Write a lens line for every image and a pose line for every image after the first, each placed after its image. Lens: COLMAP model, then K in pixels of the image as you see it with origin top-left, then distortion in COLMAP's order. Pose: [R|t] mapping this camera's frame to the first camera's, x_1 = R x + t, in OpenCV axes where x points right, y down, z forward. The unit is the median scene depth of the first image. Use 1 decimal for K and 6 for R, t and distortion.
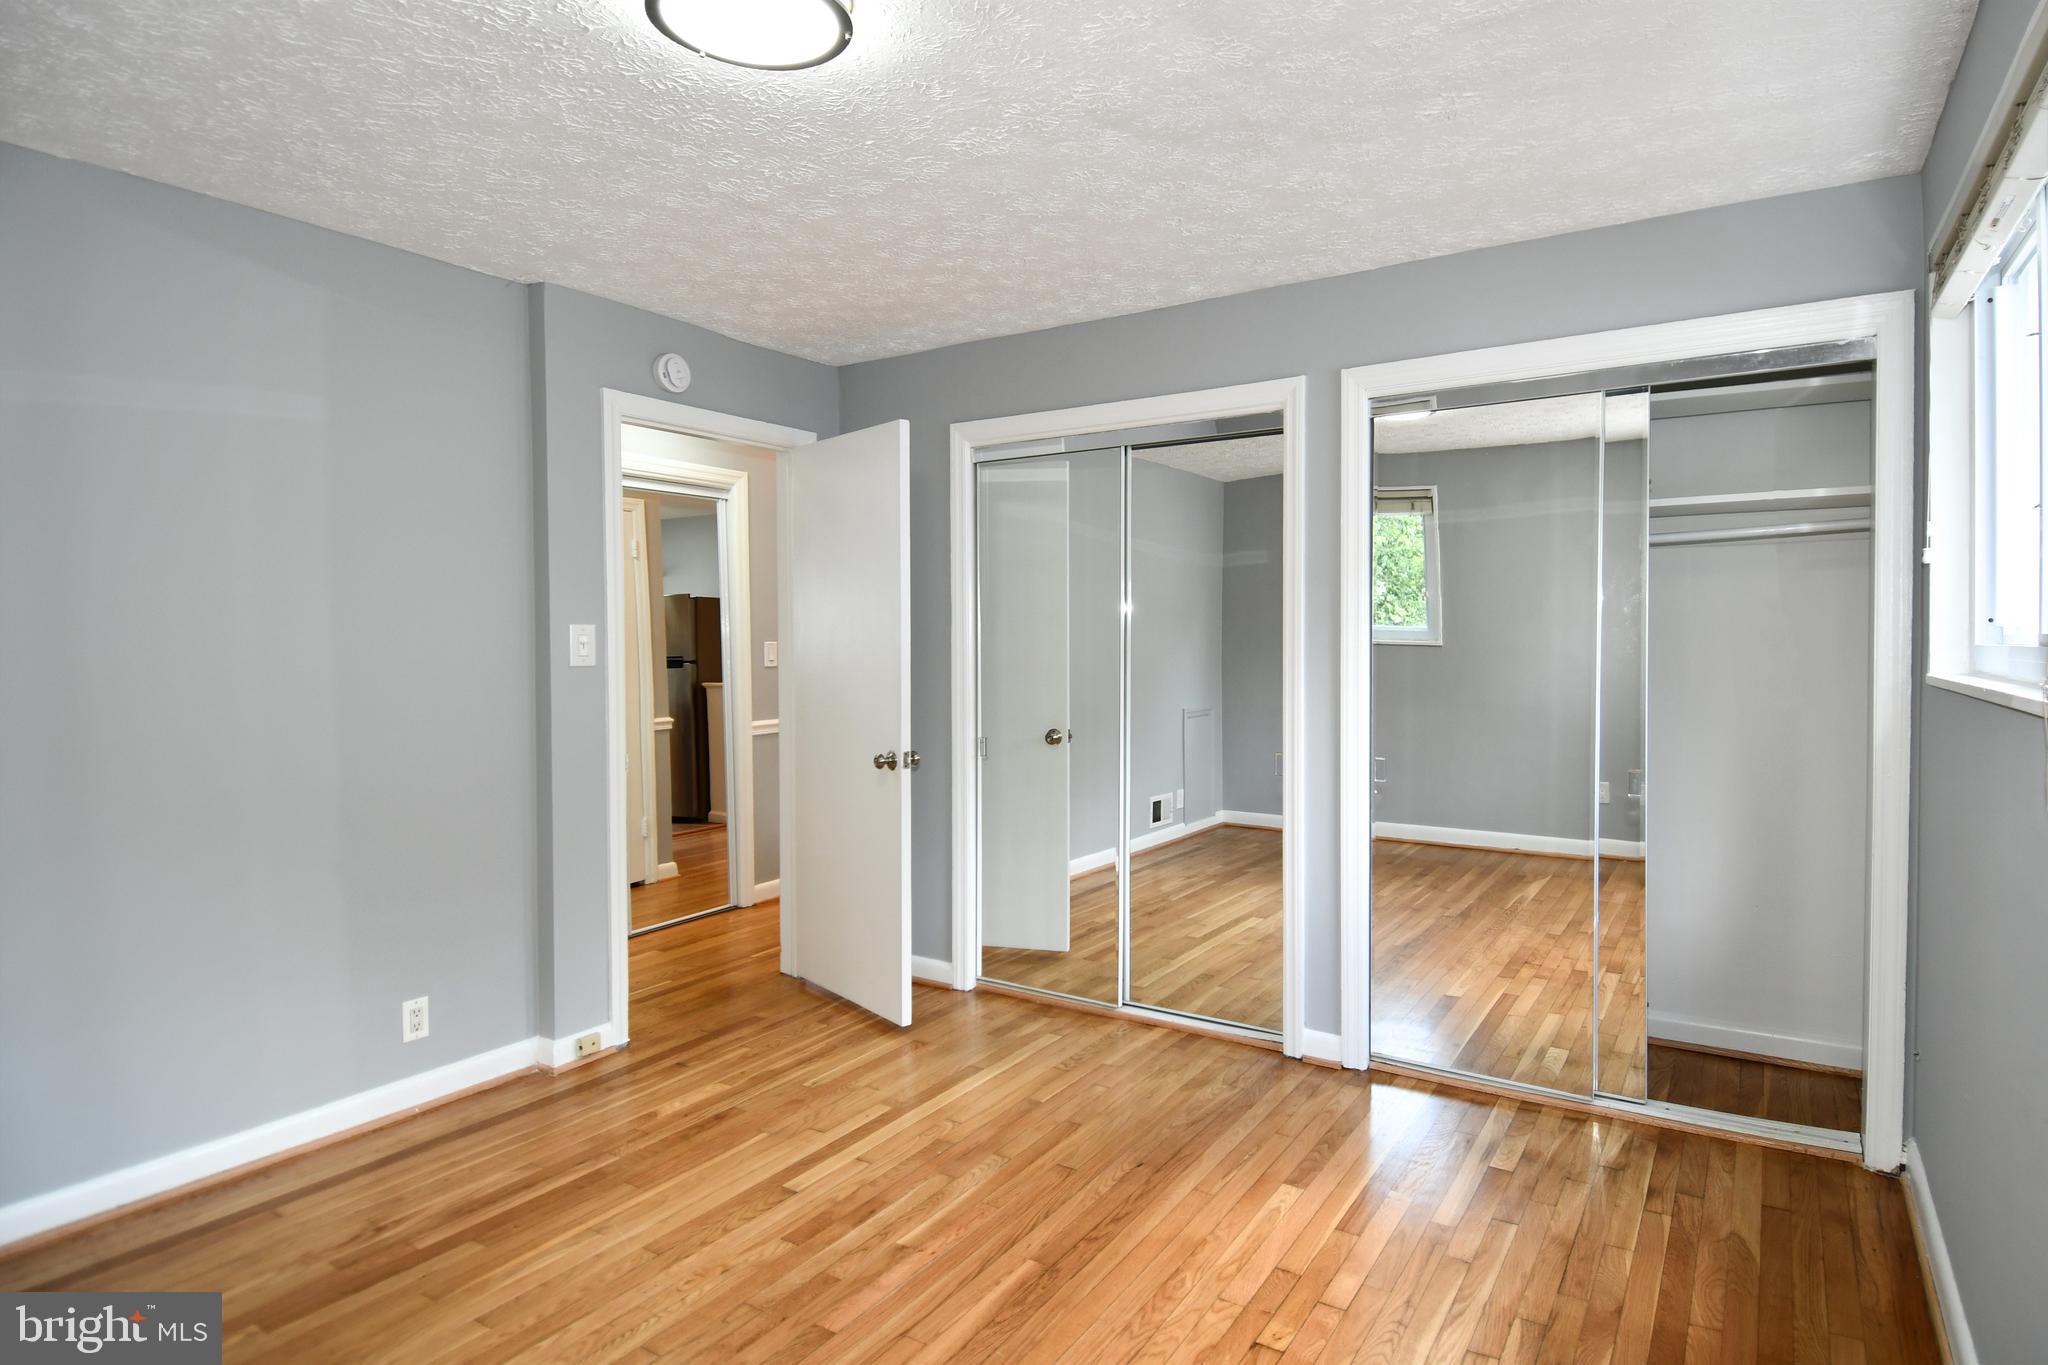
lens RADIAL K [[1088.1, 0, 956.1], [0, 1088.1, 655.9], [0, 0, 1]] dist [0.039029, -0.032085]
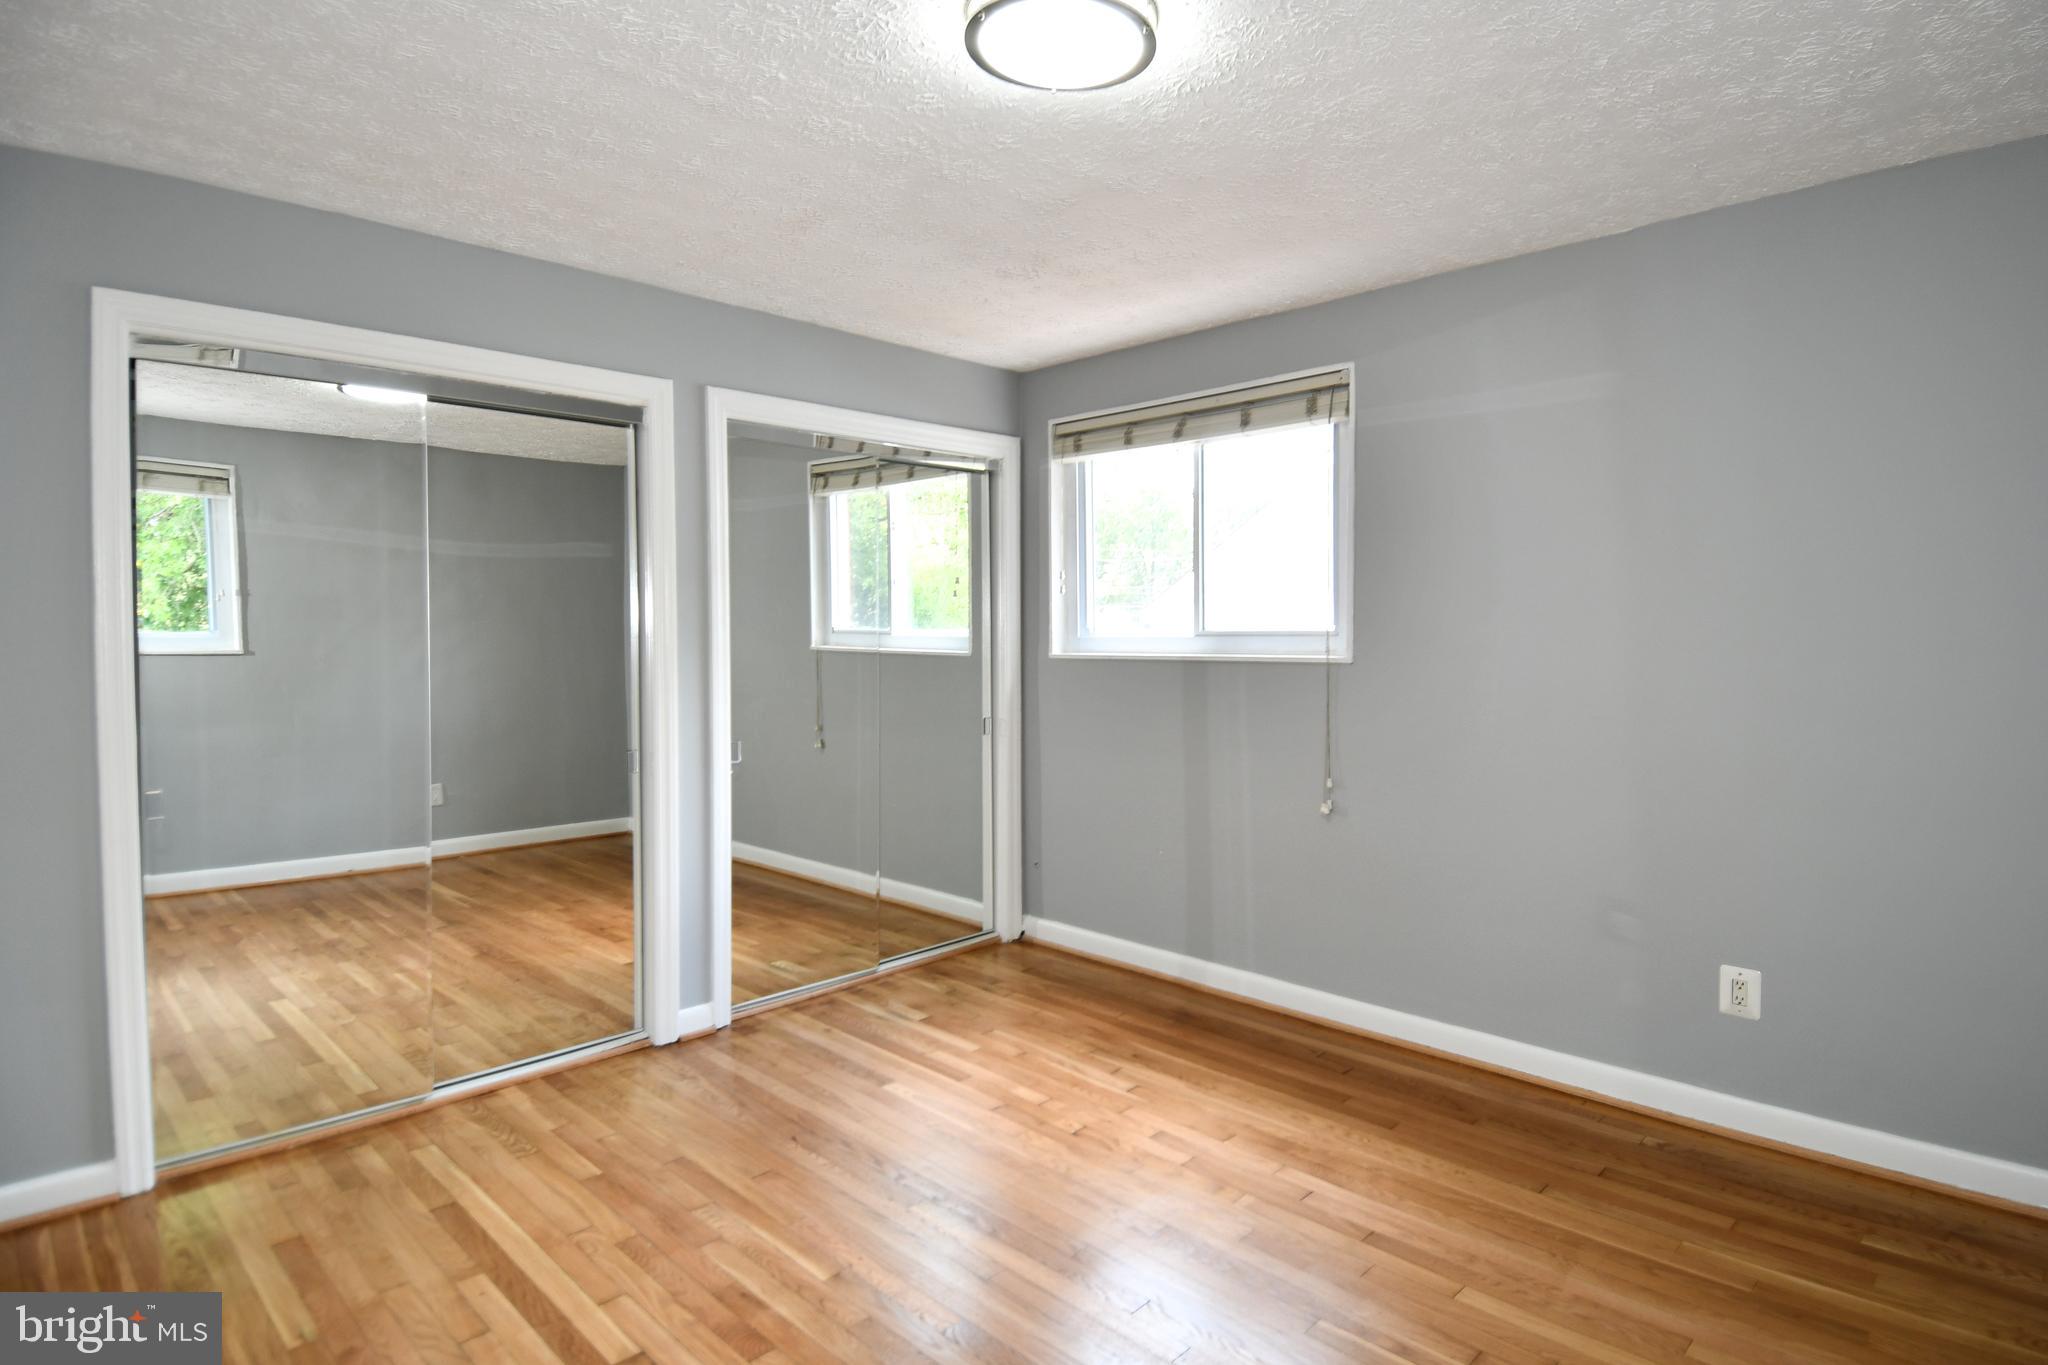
lens RADIAL K [[1166.1, 0, 1043.9], [0, 1166.1, 677.5], [0, 0, 1]] dist [0.040076, -0.067241]
pose [[0.179351, -0.031839, 0.983270, -0.744816], [0.030414, 0.999178, 0.026806, 0.005951], [-0.983315, 0.025097, 0.180171, 0.480039]]
